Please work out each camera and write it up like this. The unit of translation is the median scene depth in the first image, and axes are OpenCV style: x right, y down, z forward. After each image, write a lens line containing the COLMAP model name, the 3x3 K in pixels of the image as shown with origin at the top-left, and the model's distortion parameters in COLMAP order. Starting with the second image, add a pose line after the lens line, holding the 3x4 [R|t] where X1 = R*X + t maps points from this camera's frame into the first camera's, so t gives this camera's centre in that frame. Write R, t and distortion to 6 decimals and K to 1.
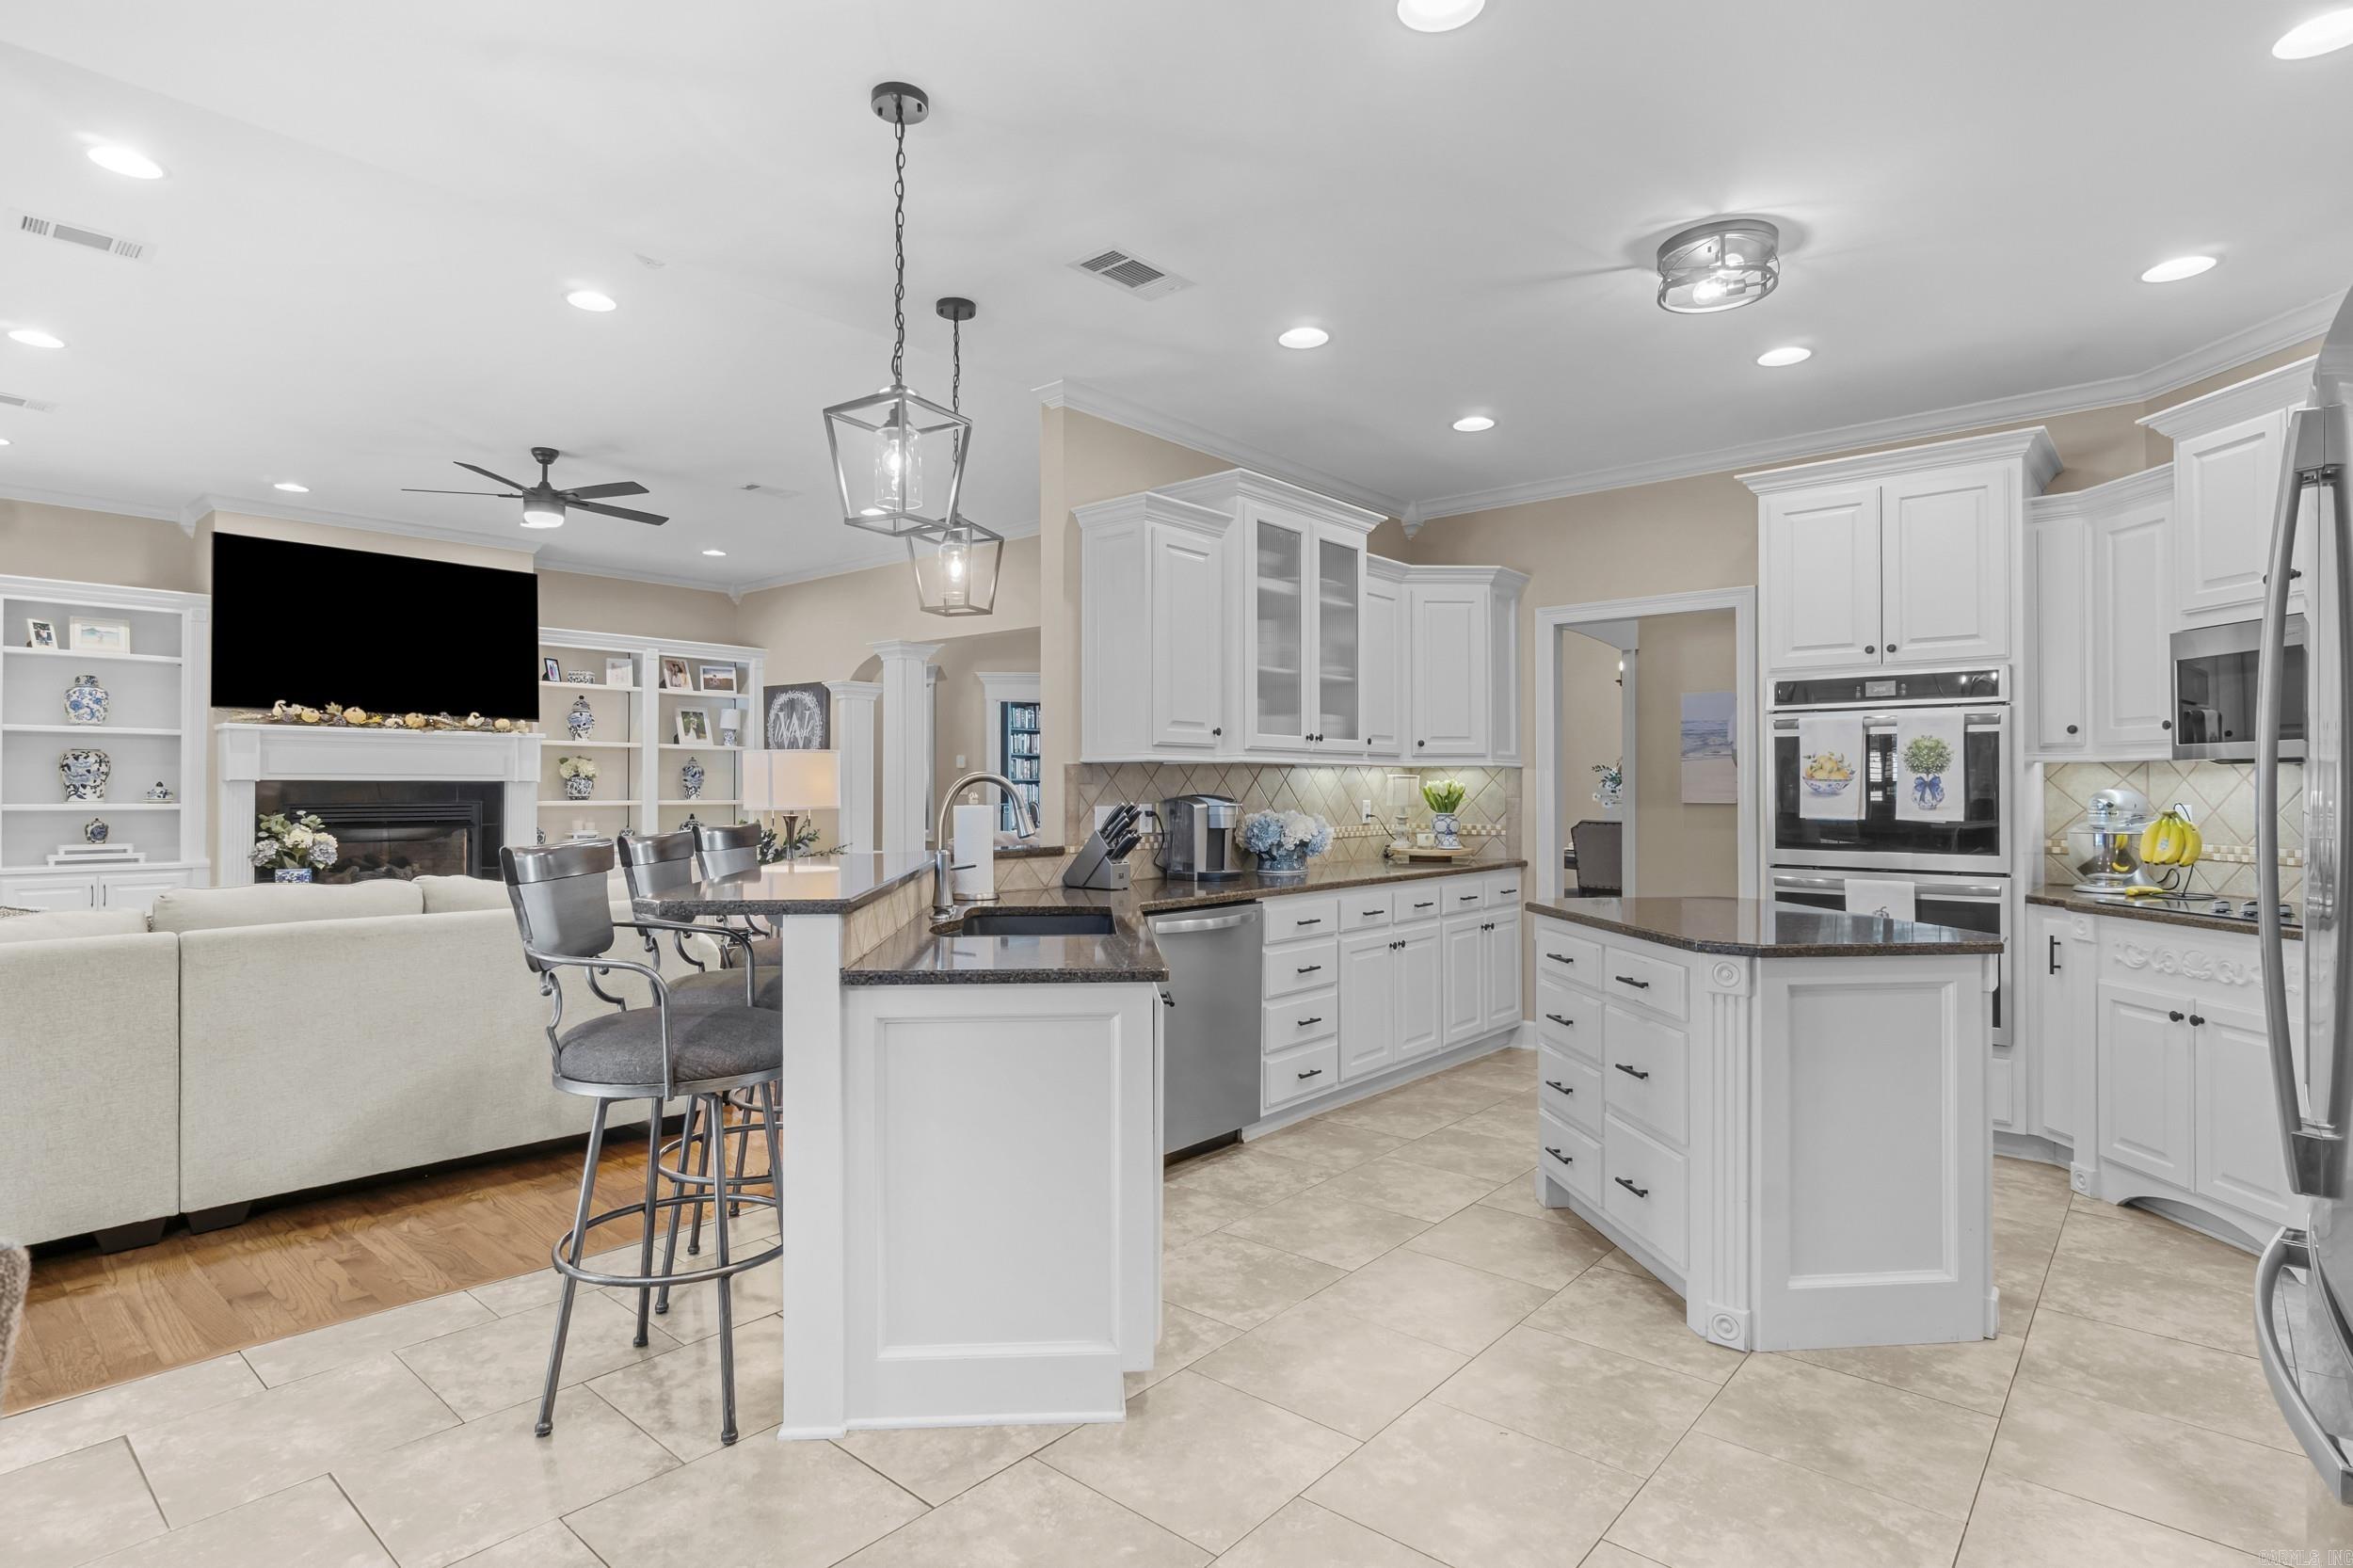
lens RADIAL K [[1198.8, 0, 1161.7], [0, 1198.8, 778.6], [0, 0, 1]] dist [-0.016072, 0.004623]
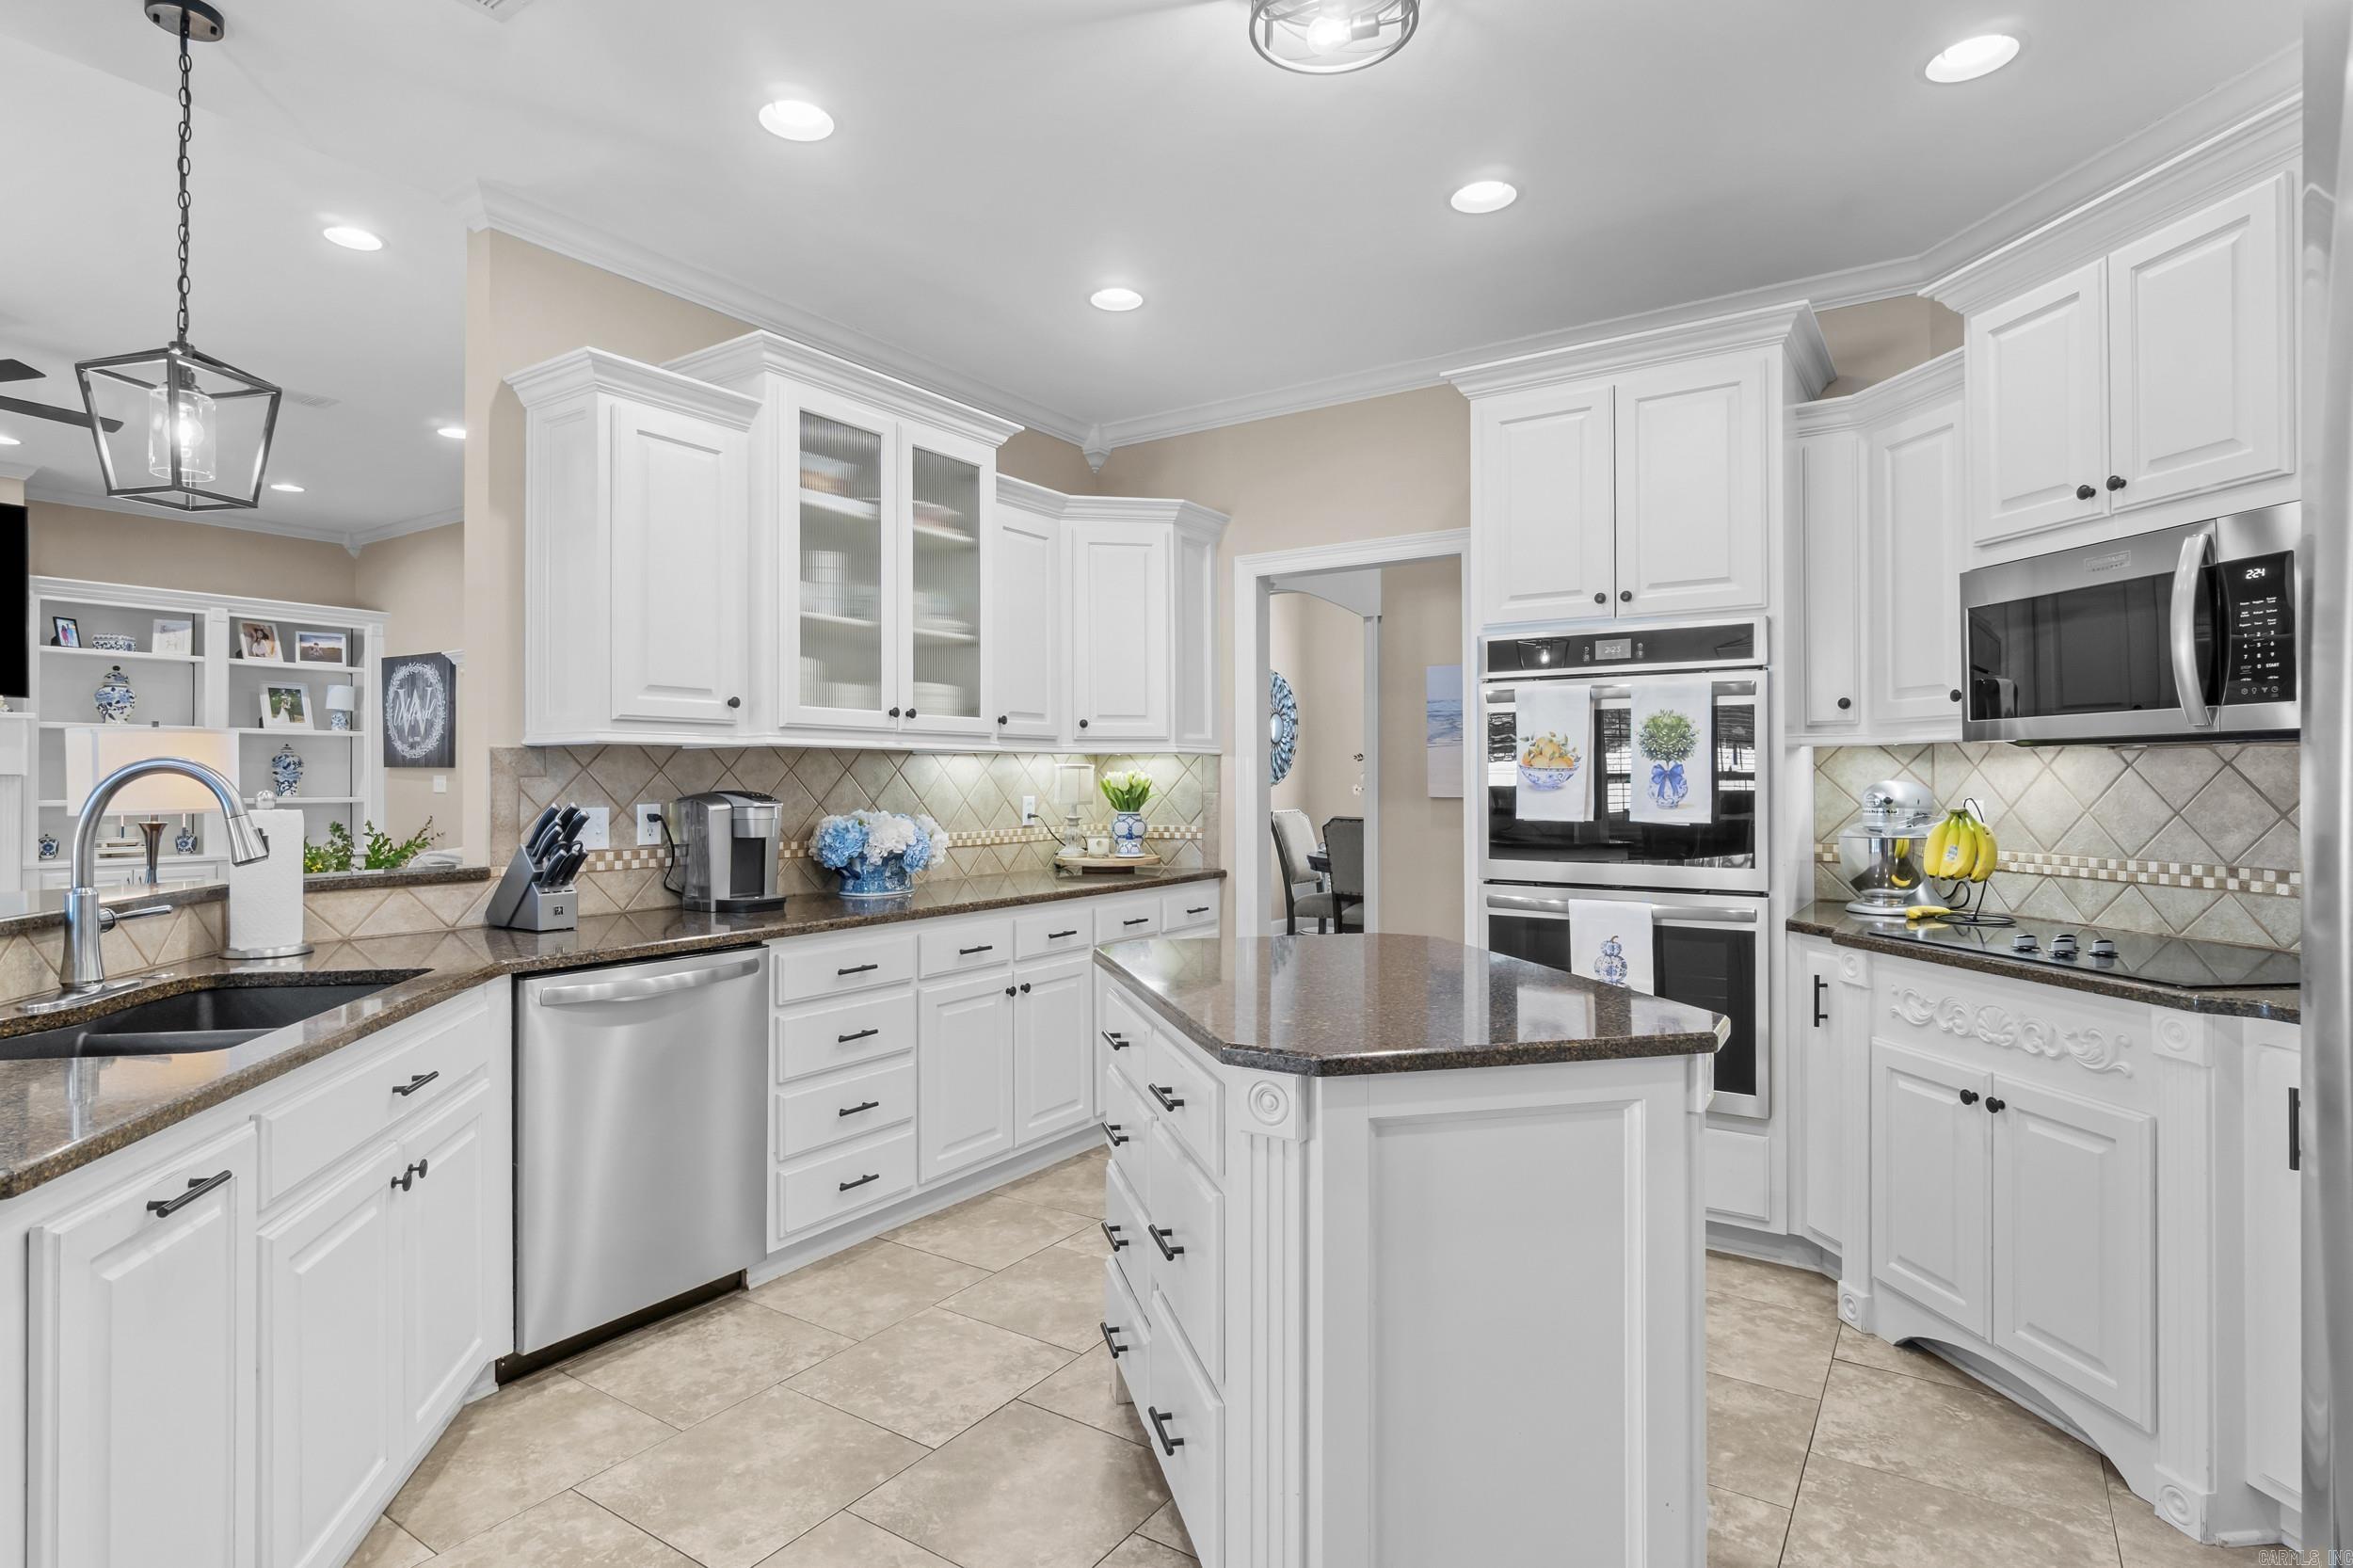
lens RADIAL K [[1198.8, 0, 1182.6], [0, 1198.8, 775.1], [0, 0, 1]] dist [-0.016072, 0.004623]
pose [[0.991325, -0.002152, 0.131416, 0.226666], [0.001668, 0.999991, 0.003791, 0.001626], [-0.131423, -0.003539, 0.991320, 0.274242]]
